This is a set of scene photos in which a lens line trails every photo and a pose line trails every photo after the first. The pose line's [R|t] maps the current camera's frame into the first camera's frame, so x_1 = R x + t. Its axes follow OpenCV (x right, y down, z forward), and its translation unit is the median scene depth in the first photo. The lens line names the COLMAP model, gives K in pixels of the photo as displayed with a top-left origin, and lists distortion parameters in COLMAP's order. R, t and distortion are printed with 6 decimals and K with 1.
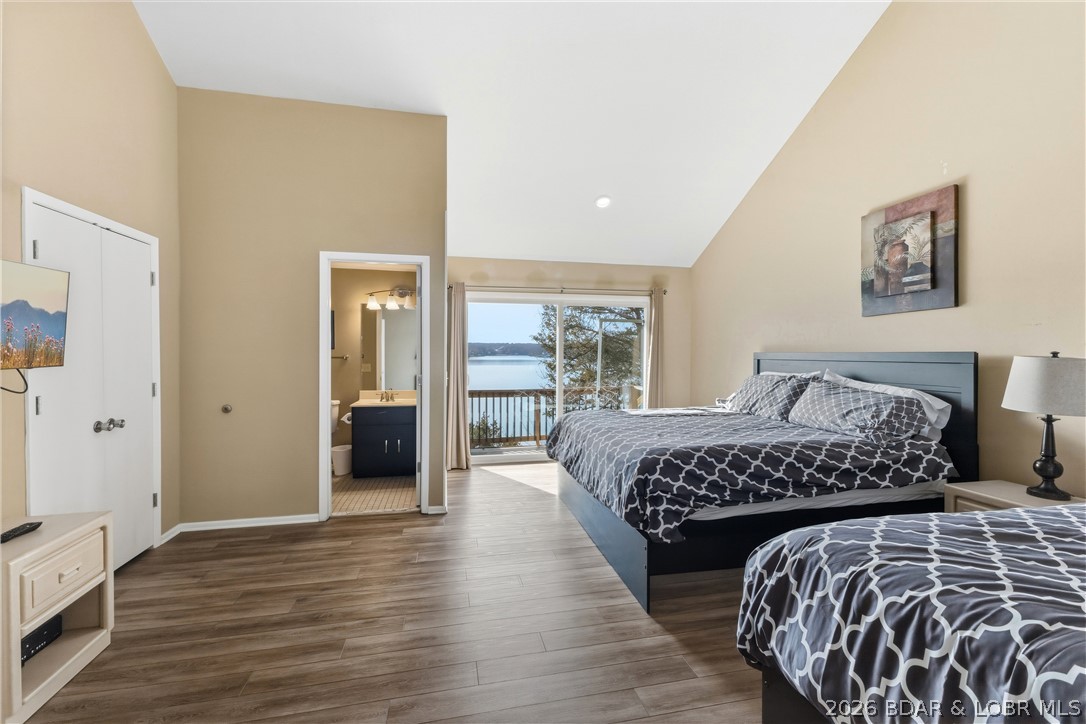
lens RADIAL K [[462.4, 0, 546.2], [0, 462.4, 355.8], [0, 0, 1]] dist [0.001245, 0.000060]
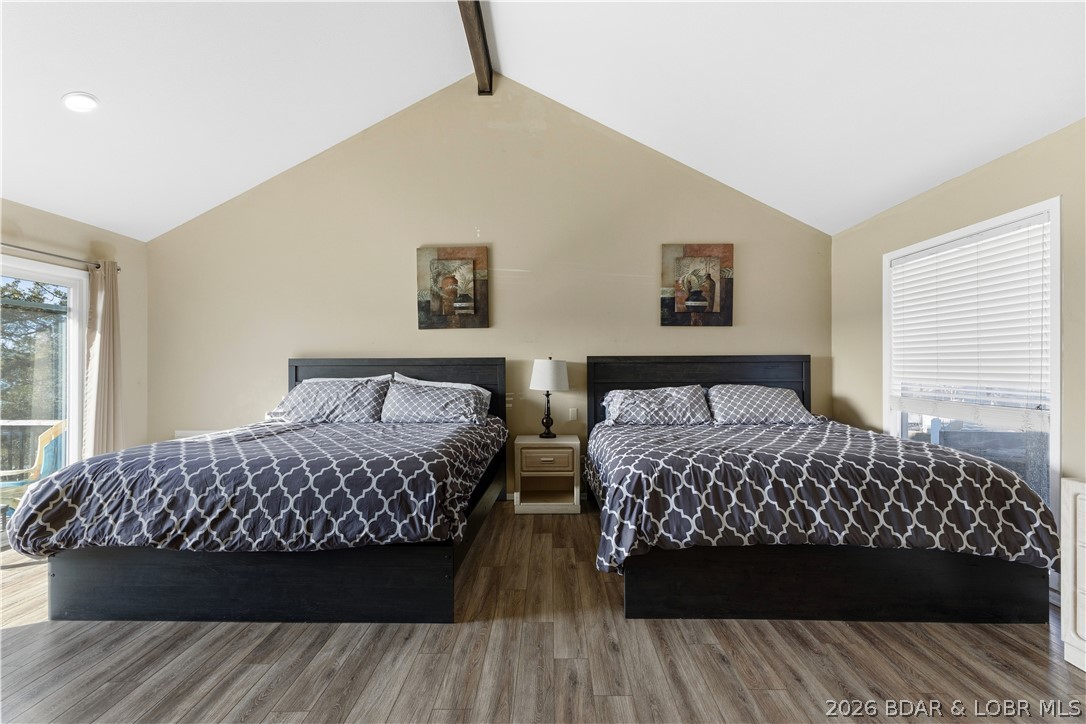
lens RADIAL K [[464.8, 0, 543.0], [0, 464.8, 362.0], [0, 0, 1]] dist [0.001519, 0.000175]
pose [[0.233909, 0.009193, 0.972215, -0.486965], [0.009806, 0.999882, -0.011814, 0.022637], [-0.972209, 0.012297, 0.233791, 0.427746]]
